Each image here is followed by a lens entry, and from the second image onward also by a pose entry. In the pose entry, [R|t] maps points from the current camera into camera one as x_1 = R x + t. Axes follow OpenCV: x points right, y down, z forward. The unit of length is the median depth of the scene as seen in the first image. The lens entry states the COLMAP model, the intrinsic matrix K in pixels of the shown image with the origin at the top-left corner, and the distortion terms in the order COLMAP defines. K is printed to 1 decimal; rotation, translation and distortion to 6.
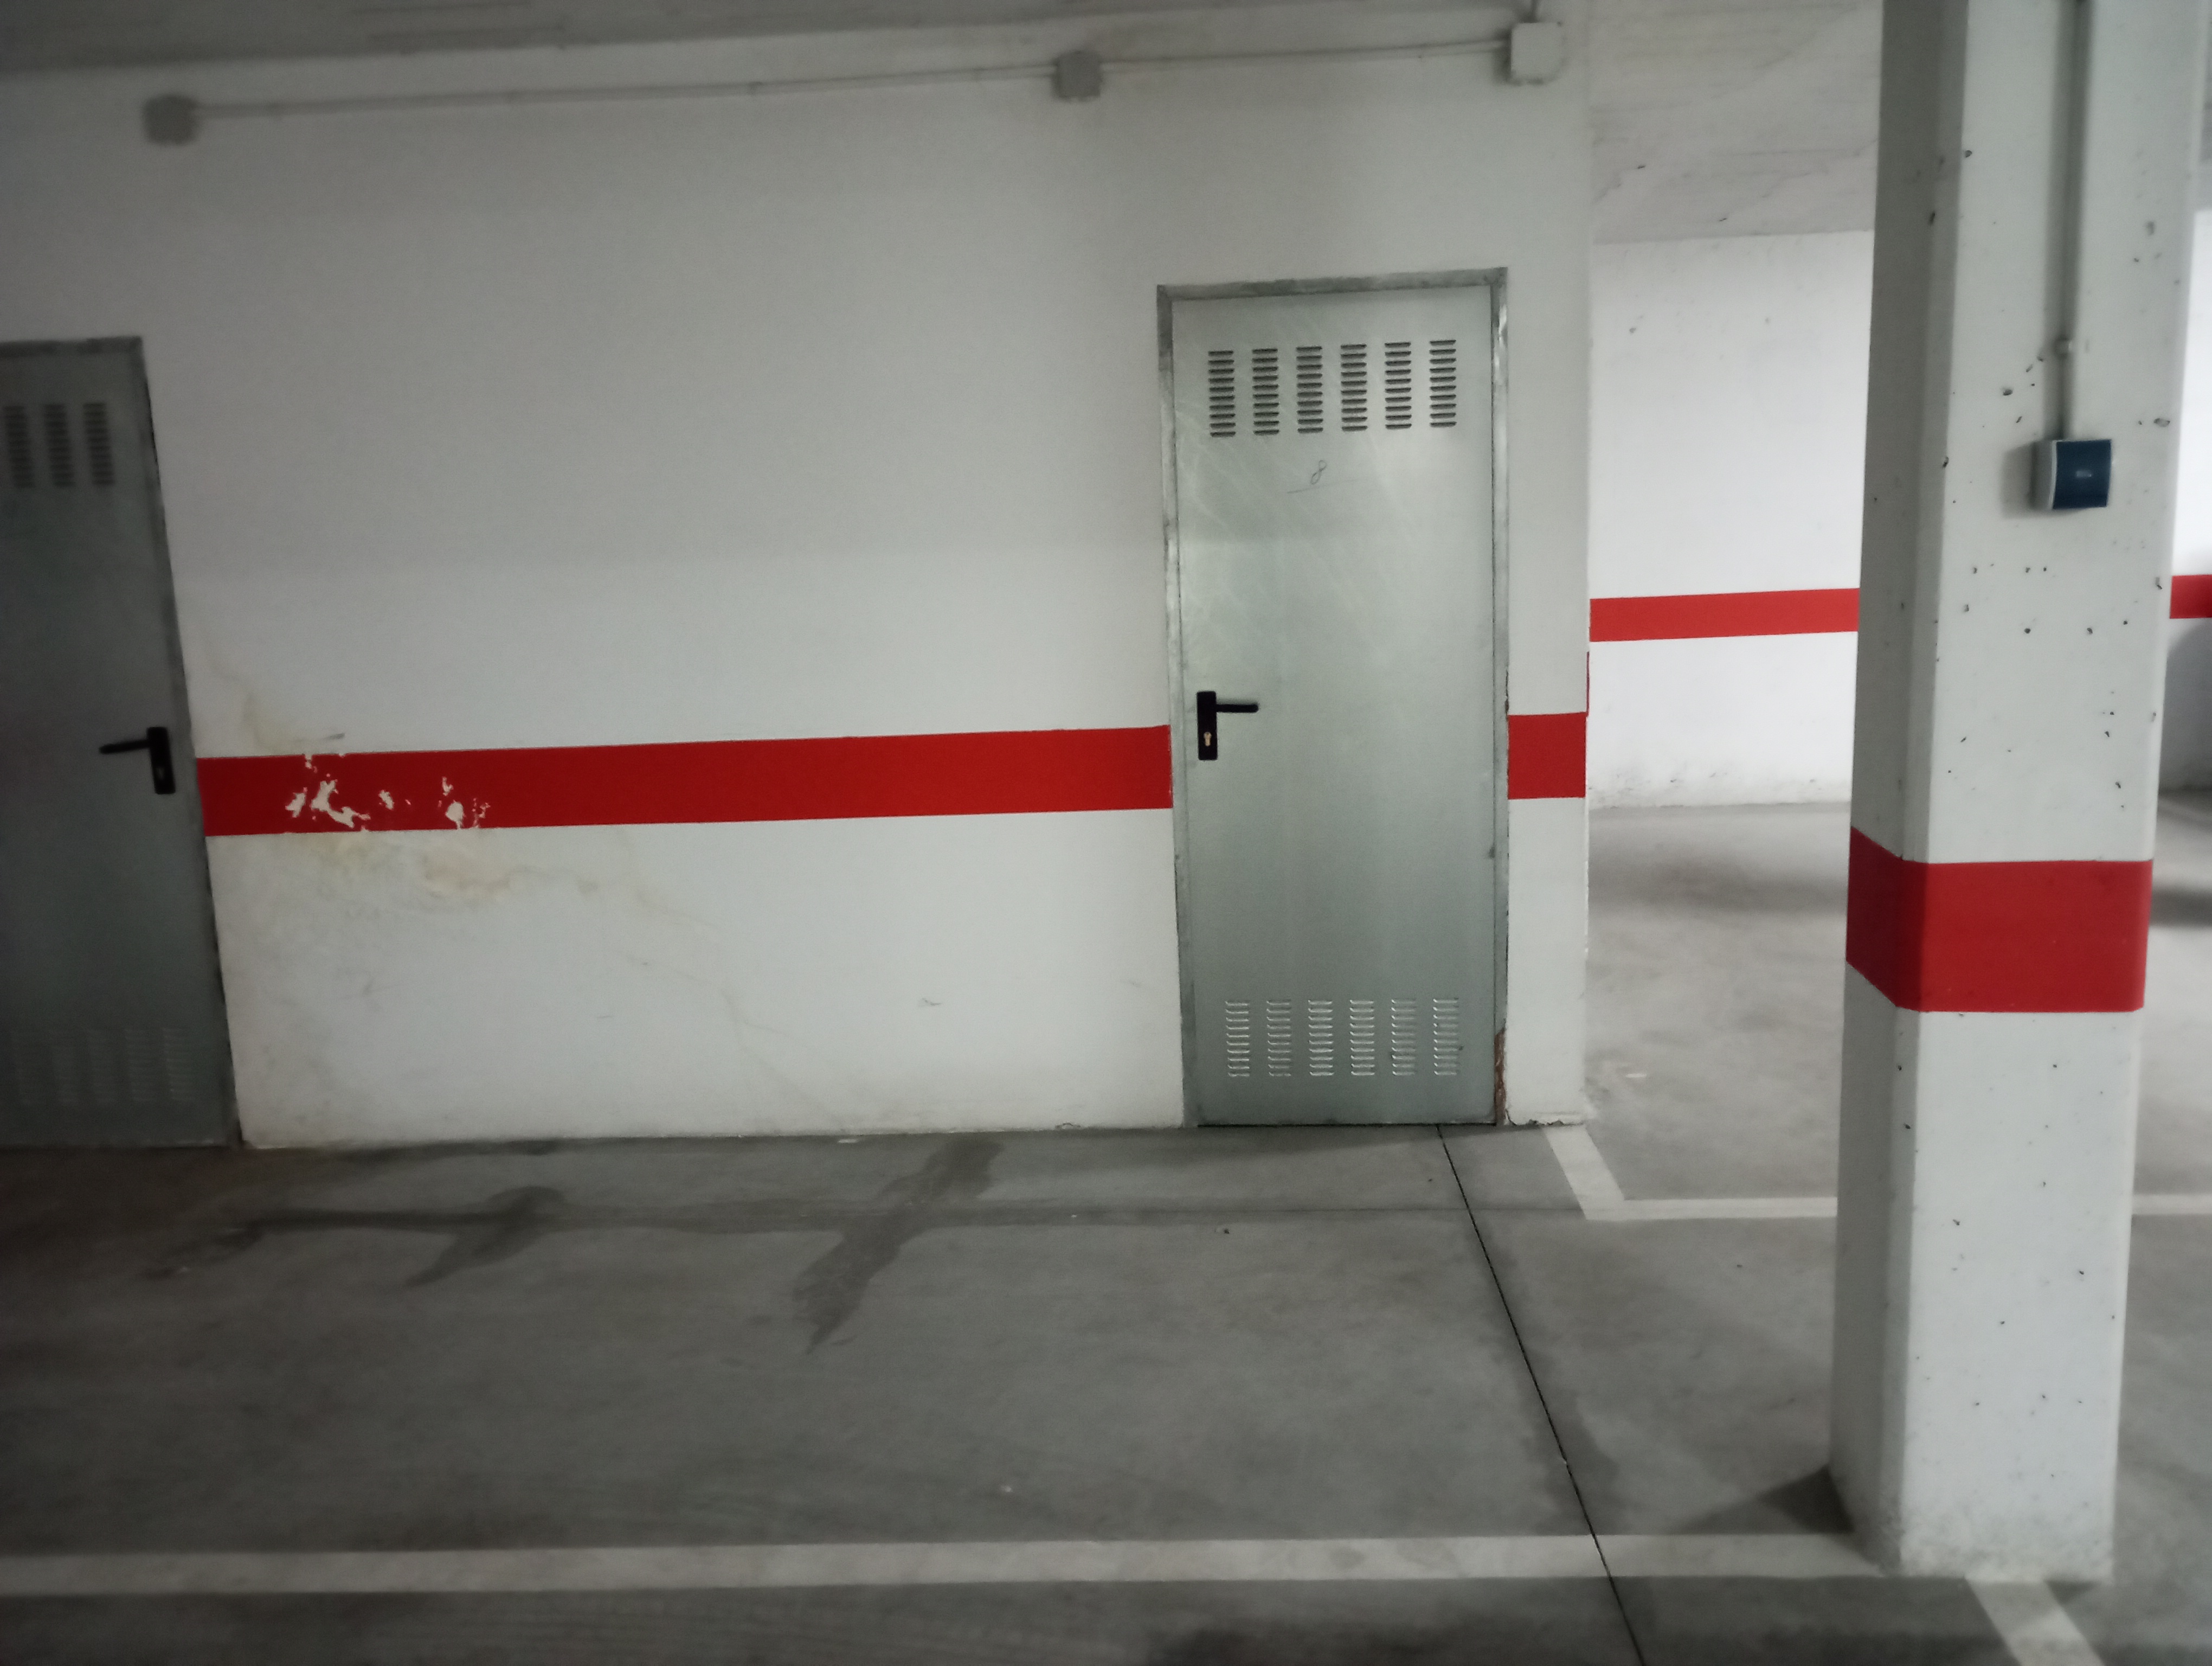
lens RADIAL K [[1790.9, 0, 1113.4], [0, 1790.9, 824.2], [0, 0, 1]] dist [0.059449, -0.063150]
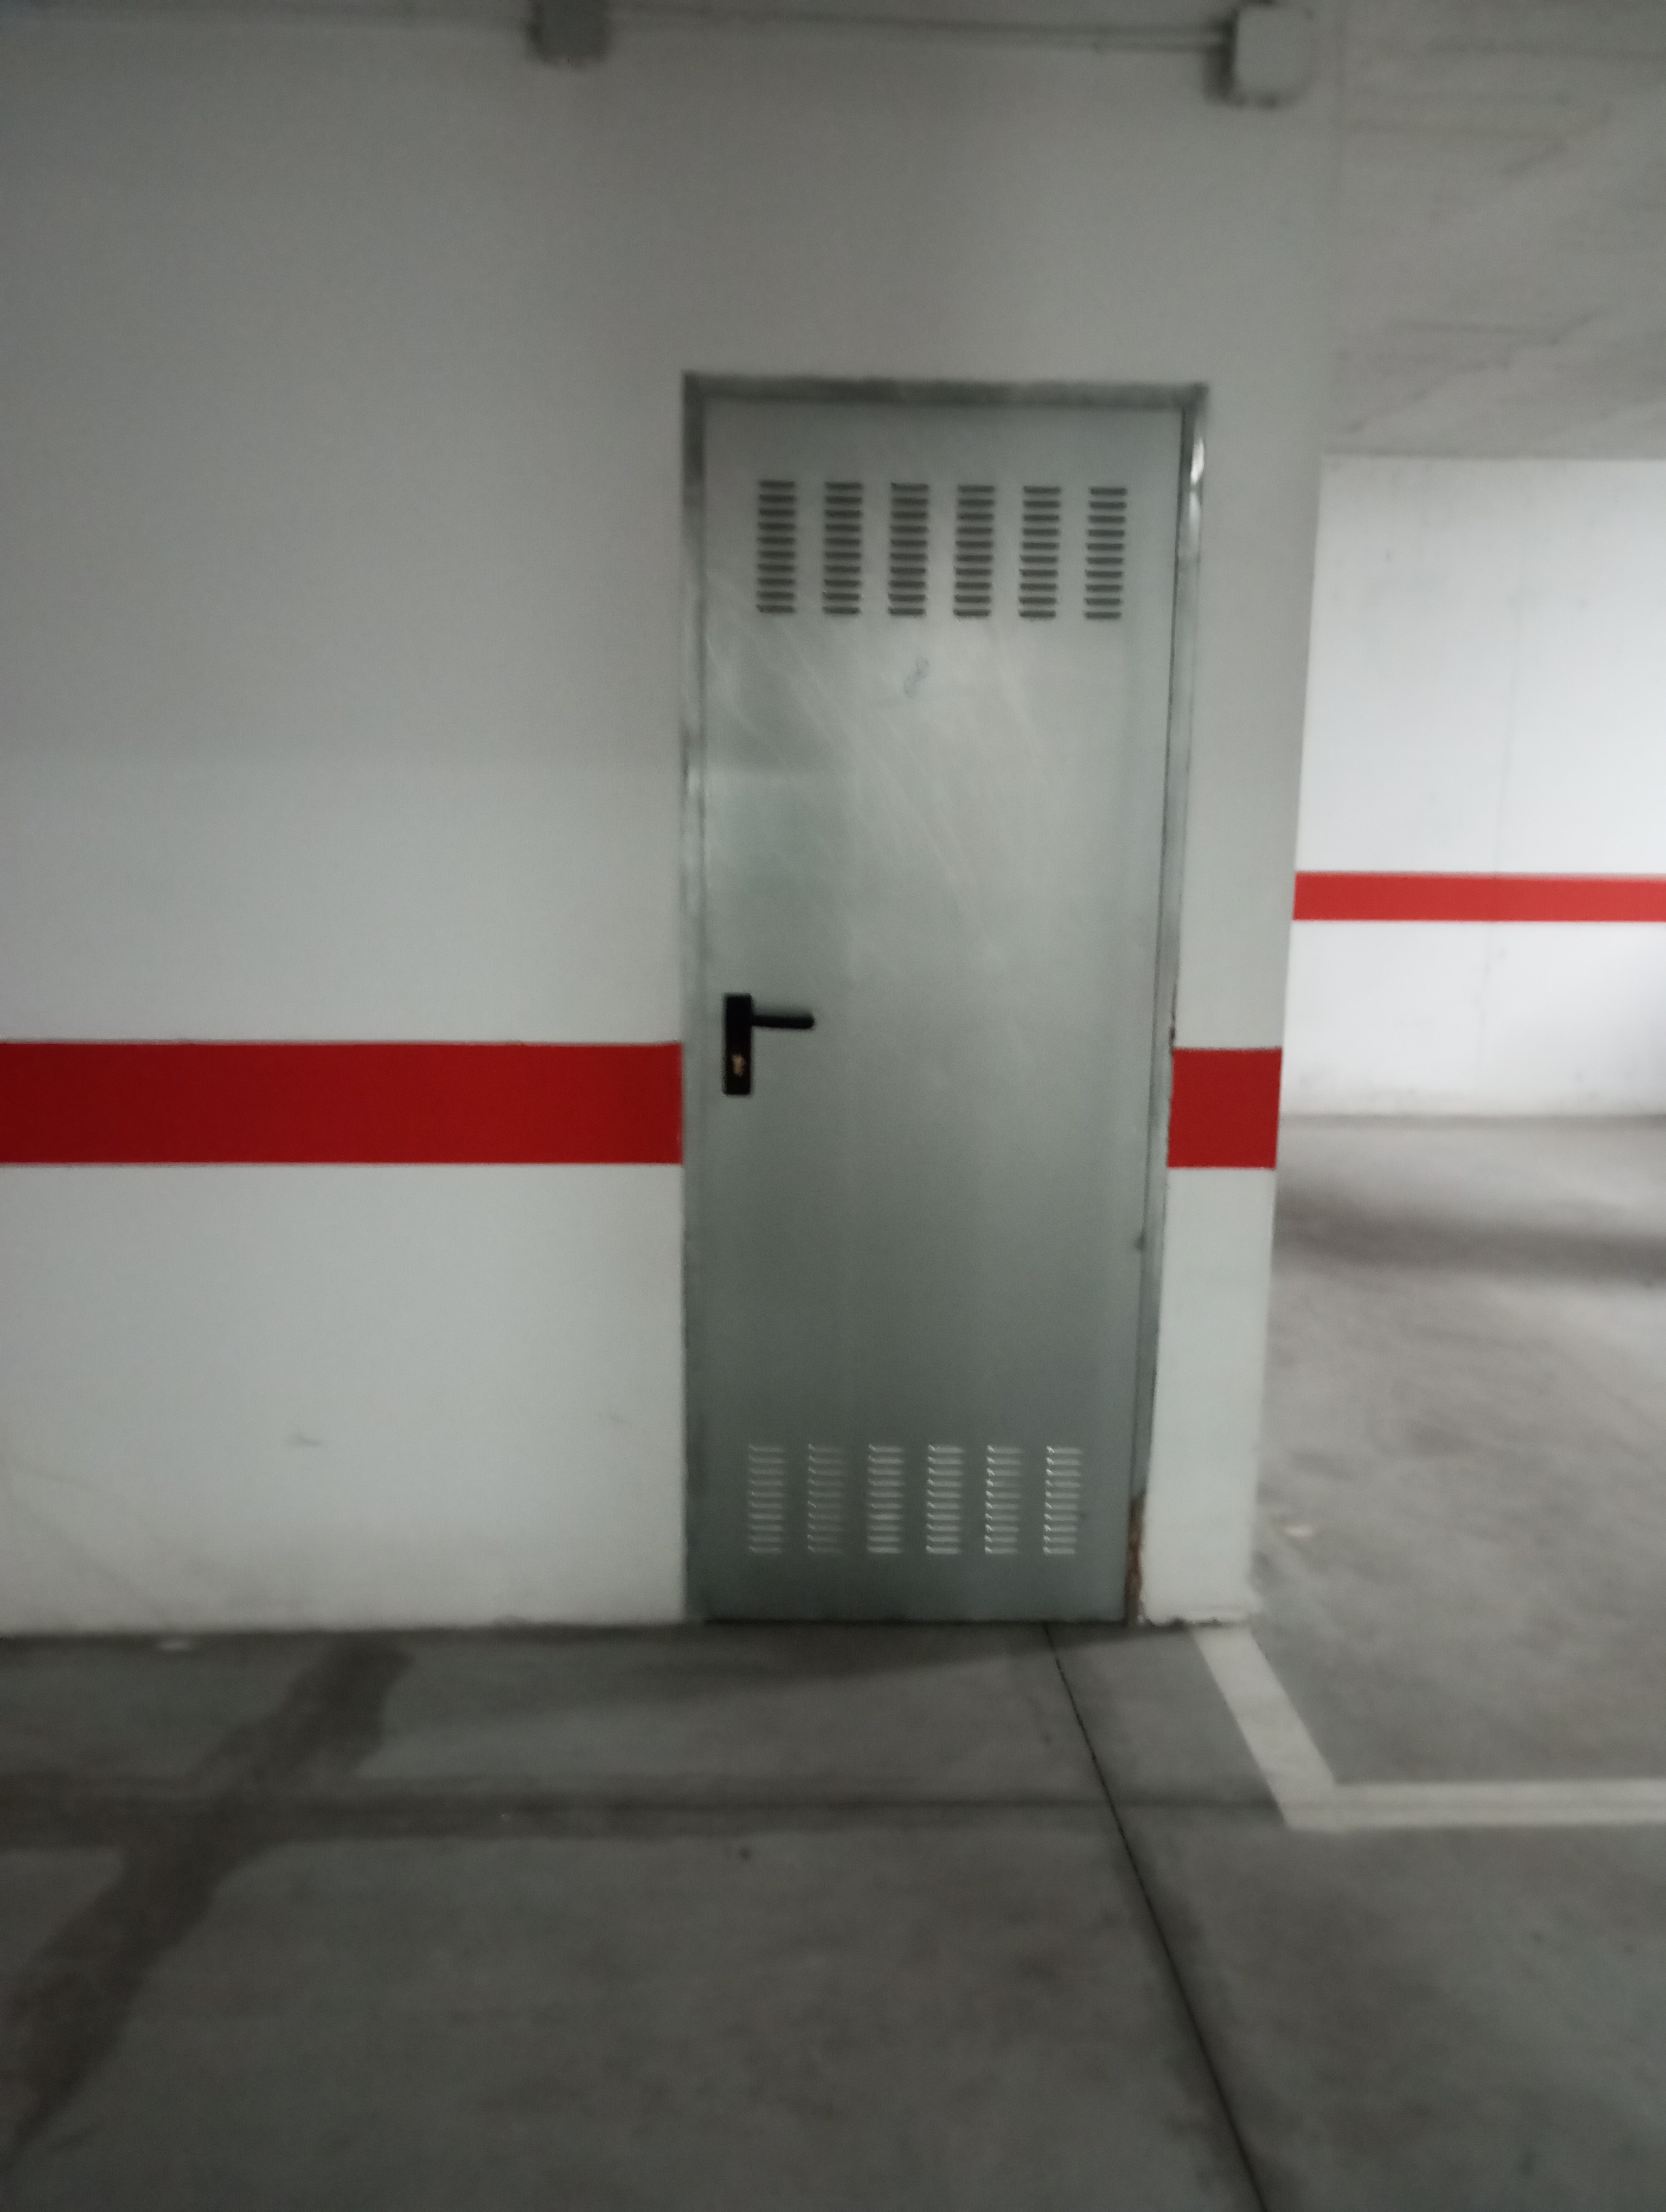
lens RADIAL K [[1799.1, 0, 795.8], [0, 1799.1, 1109.4], [0, 0, 1]] dist [0.026623, -0.049532]
pose [[0.994578, 0.032774, 0.098691, 0.008396], [-0.034913, 0.999190, 0.020027, -0.046971], [-0.097955, -0.023364, 0.994917, 0.337982]]
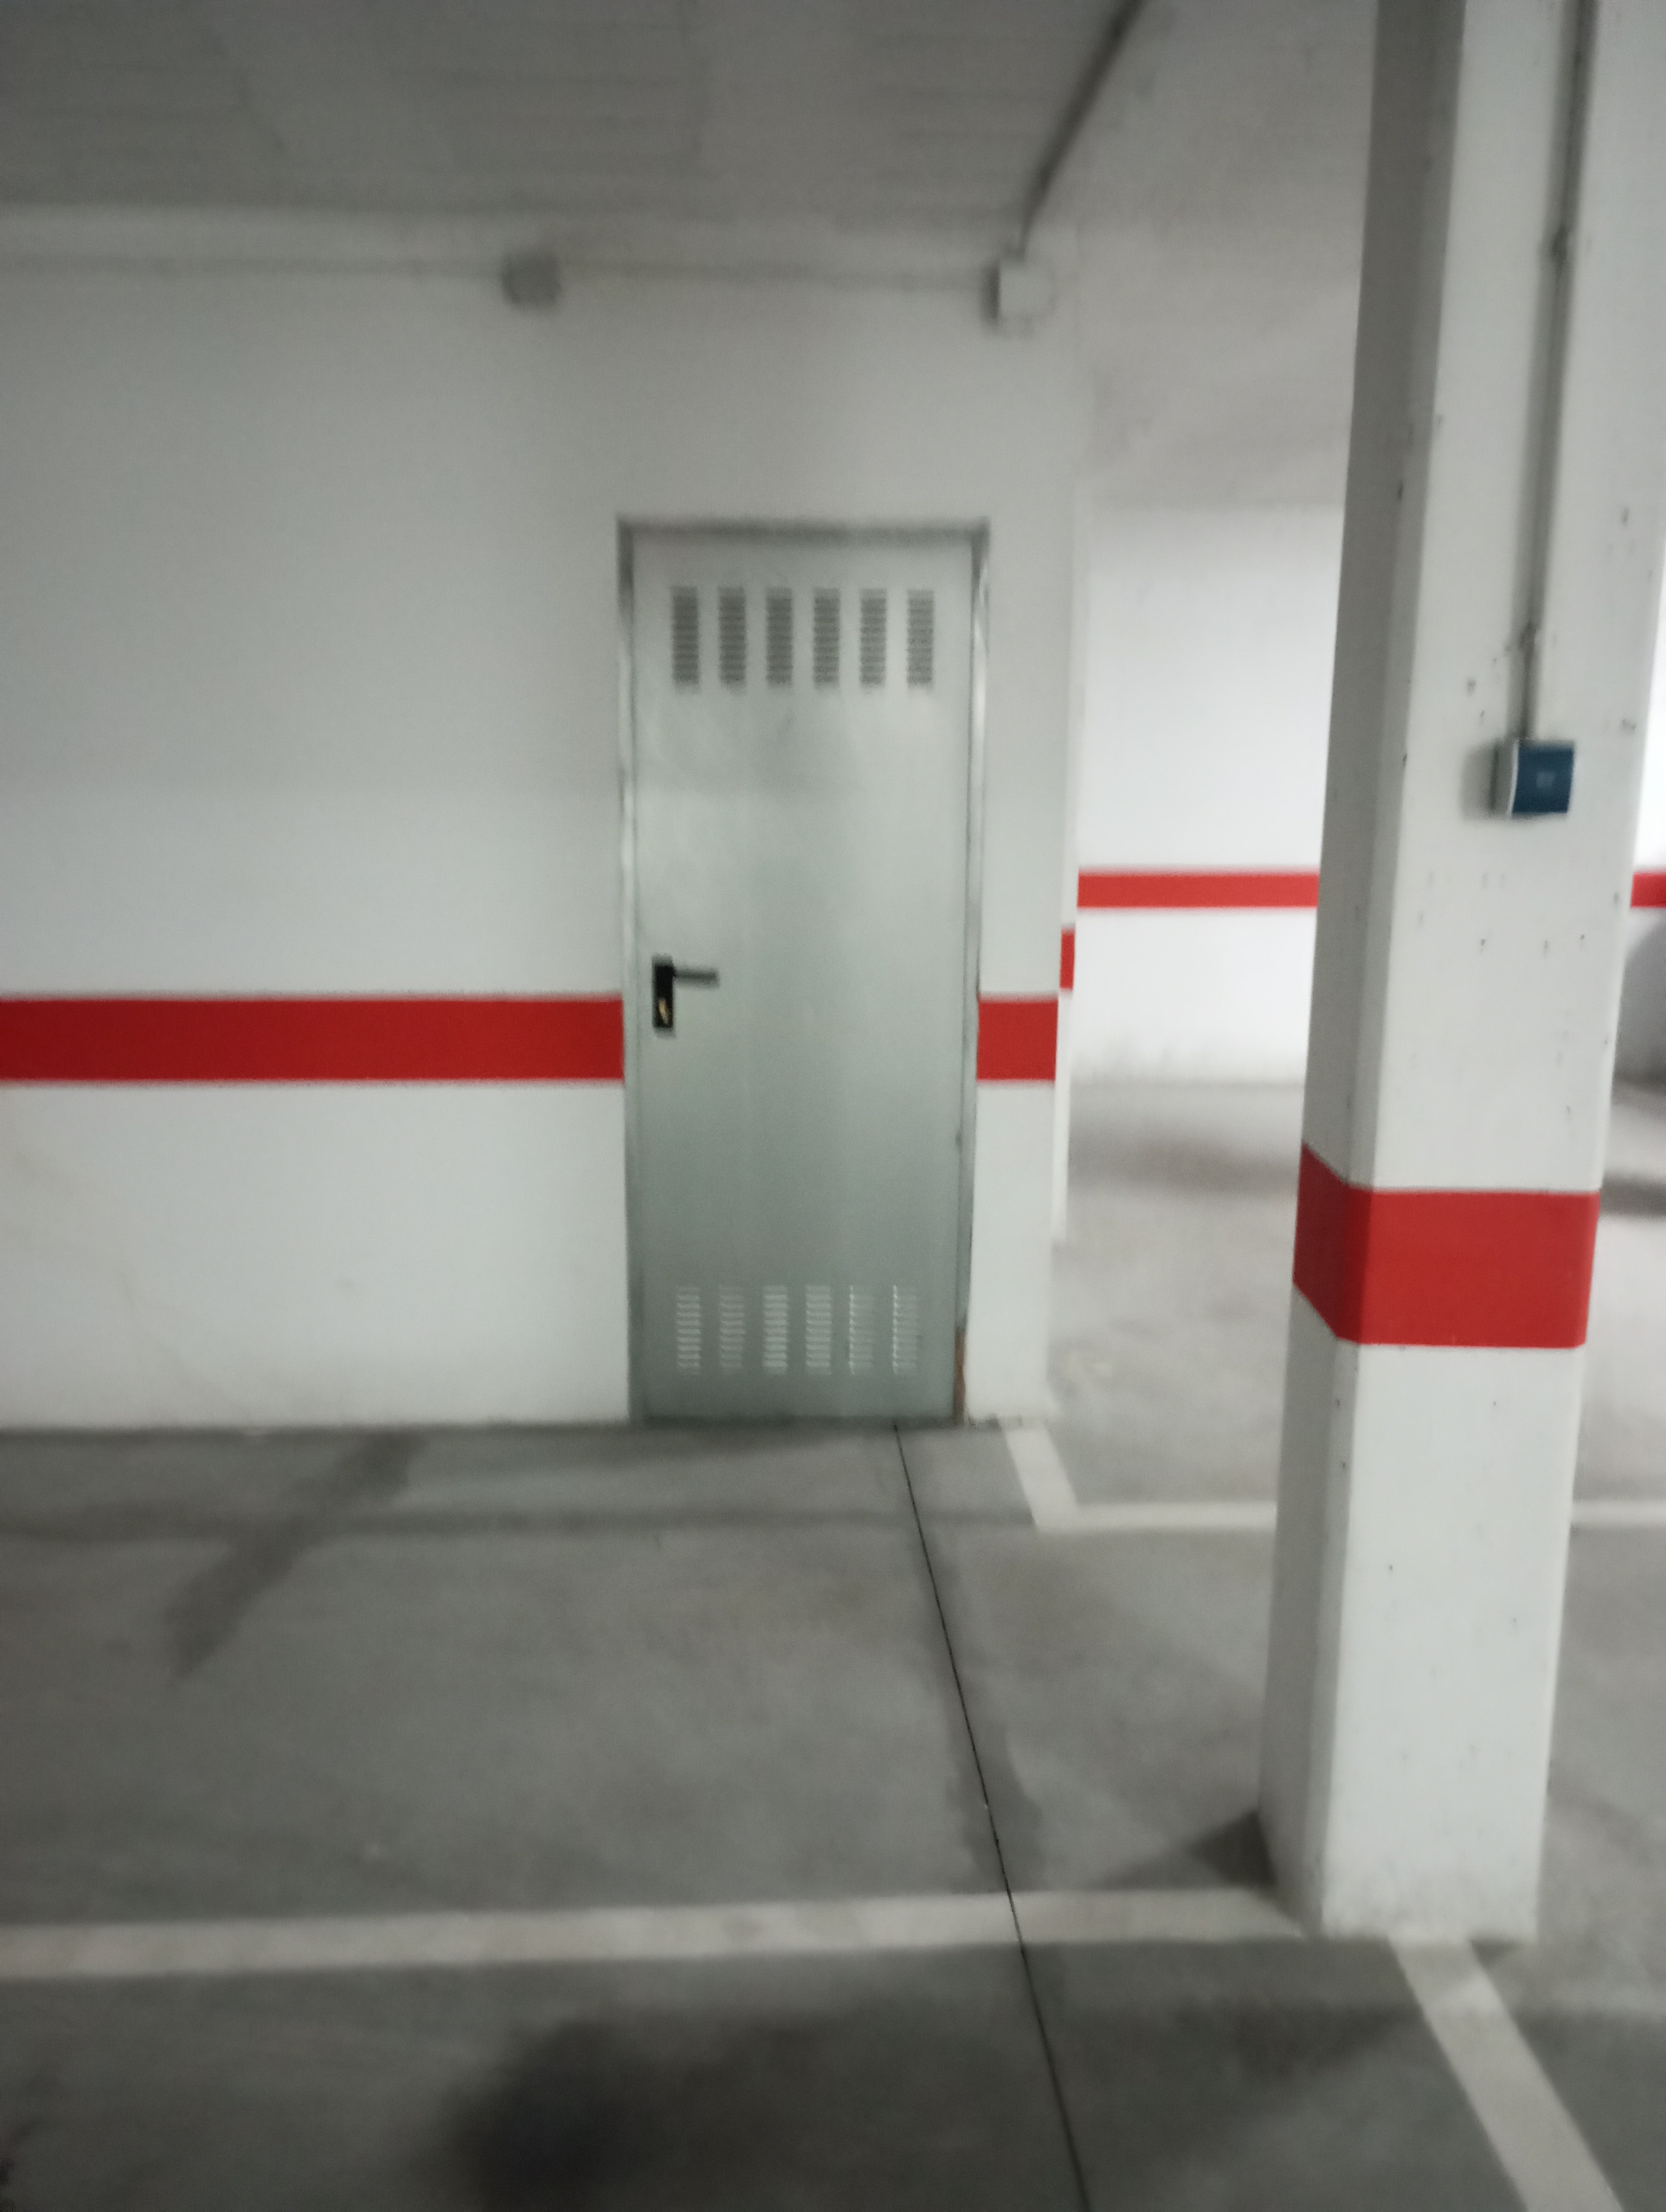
lens RADIAL K [[1790.9, 0, 833.0], [0, 1790.9, 1106.0], [0, 0, 1]] dist [0.059449, -0.063150]
pose [[0.993349, 0.029049, 0.111420, 0.039766], [-0.031084, 0.999379, 0.016571, -0.015841], [-0.110869, -0.019924, 0.993635, 0.062964]]
